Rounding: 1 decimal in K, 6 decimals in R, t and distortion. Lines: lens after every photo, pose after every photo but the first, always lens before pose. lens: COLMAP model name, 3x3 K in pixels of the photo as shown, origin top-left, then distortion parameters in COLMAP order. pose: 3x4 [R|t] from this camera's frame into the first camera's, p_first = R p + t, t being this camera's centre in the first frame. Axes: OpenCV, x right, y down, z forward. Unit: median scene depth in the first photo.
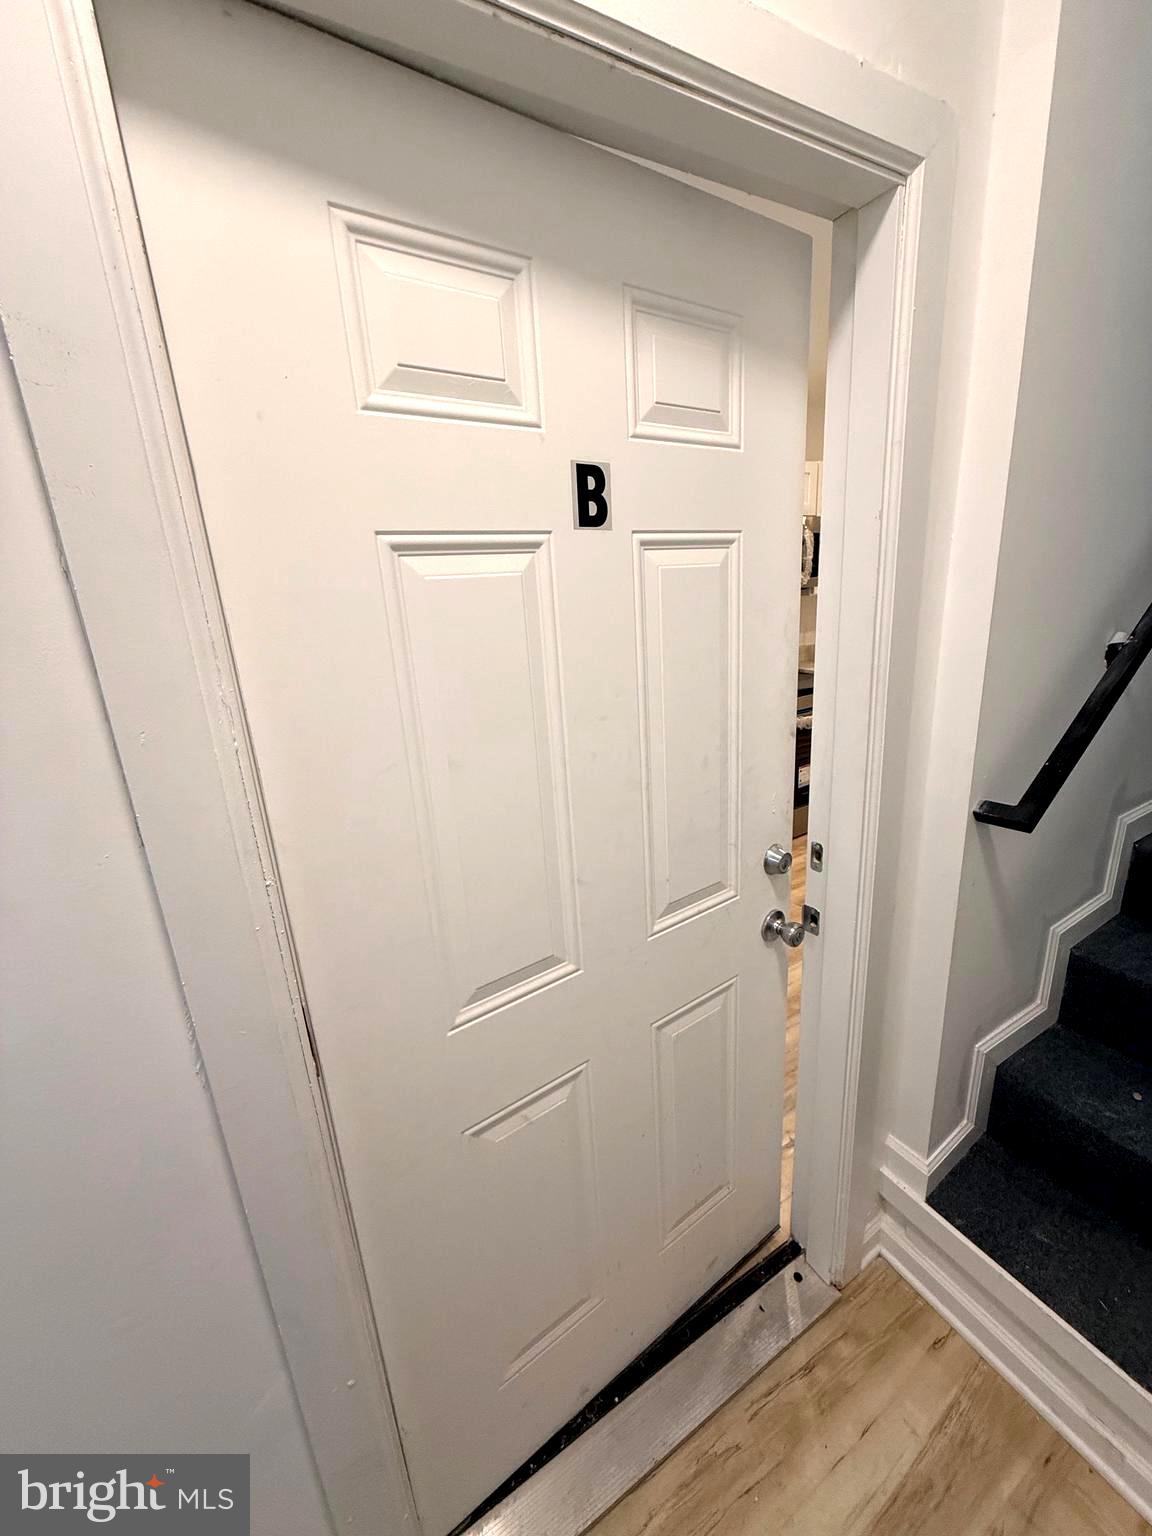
lens RADIAL K [[612.8, 0, 577.6], [0, 612.8, 762.2], [0, 0, 1]] dist [0.000923, -0.000132]
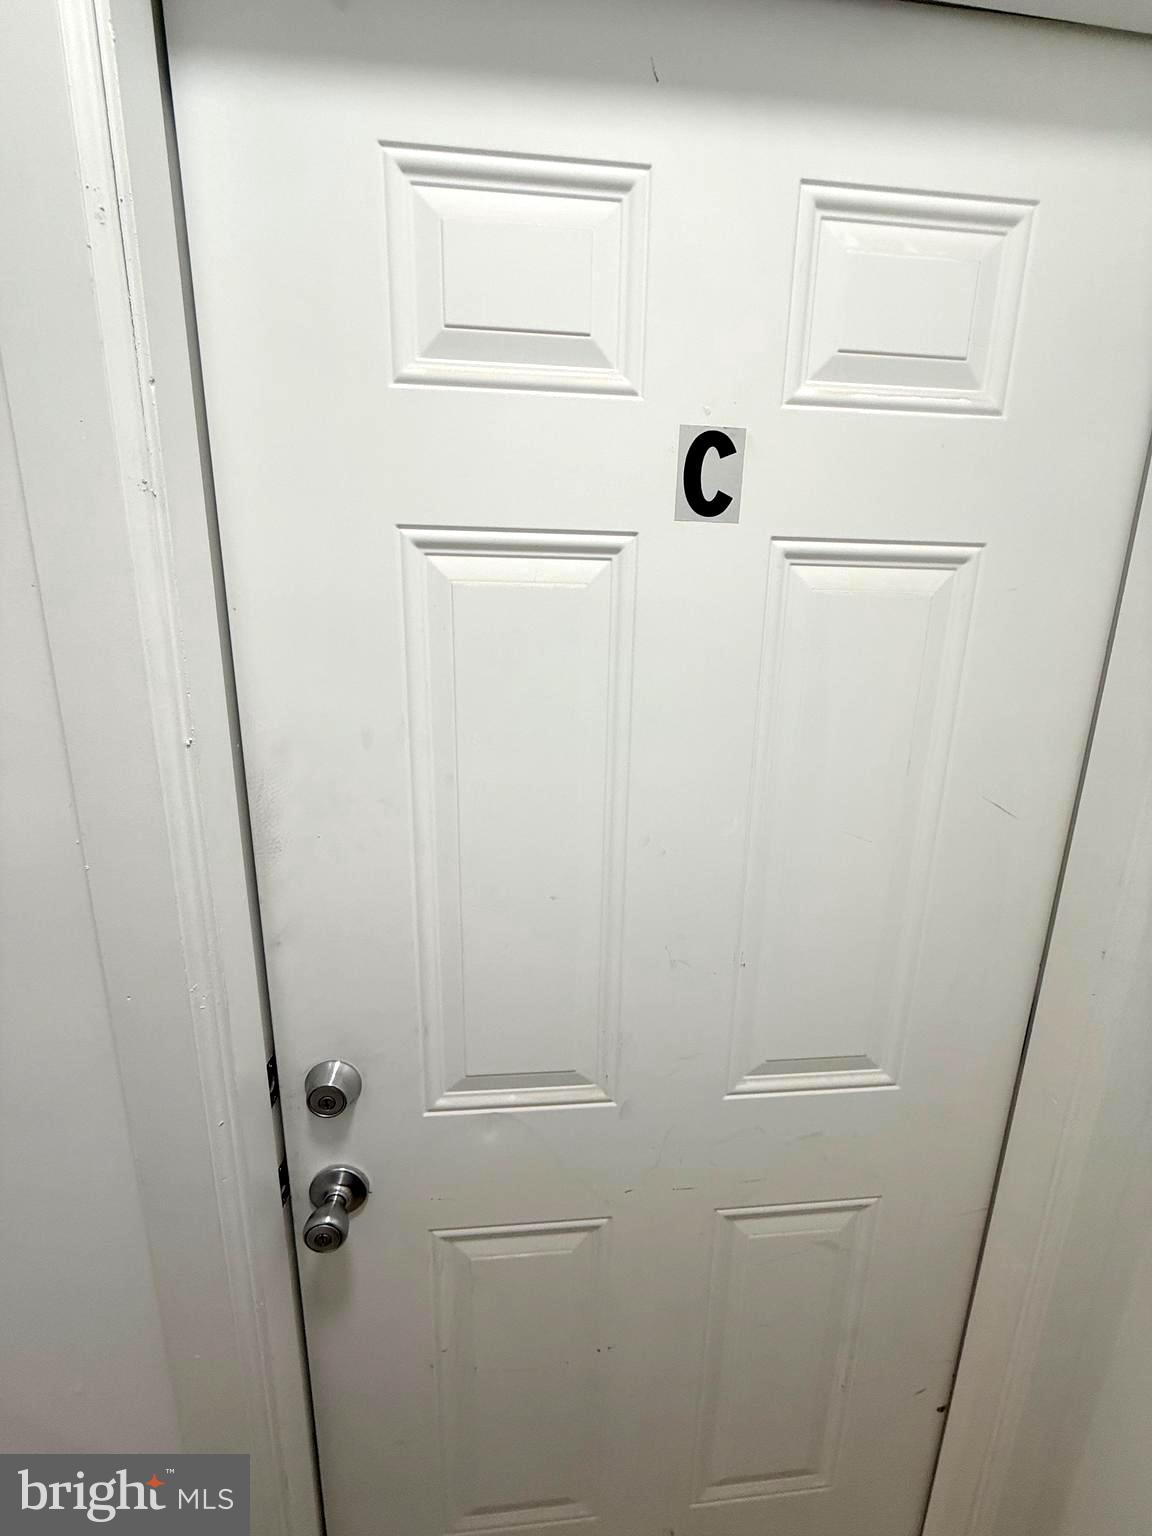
lens RADIAL K [[692.8, 0, 577.7], [0, 692.8, 794.7], [0, 0, 1]] dist [0.000697, -0.000026]
pose [[0.873947, 0.199515, -0.443182, 0.278279], [-0.201027, 0.978591, 0.044128, -0.069028], [0.442498, 0.050525, 0.895345, 0.181431]]
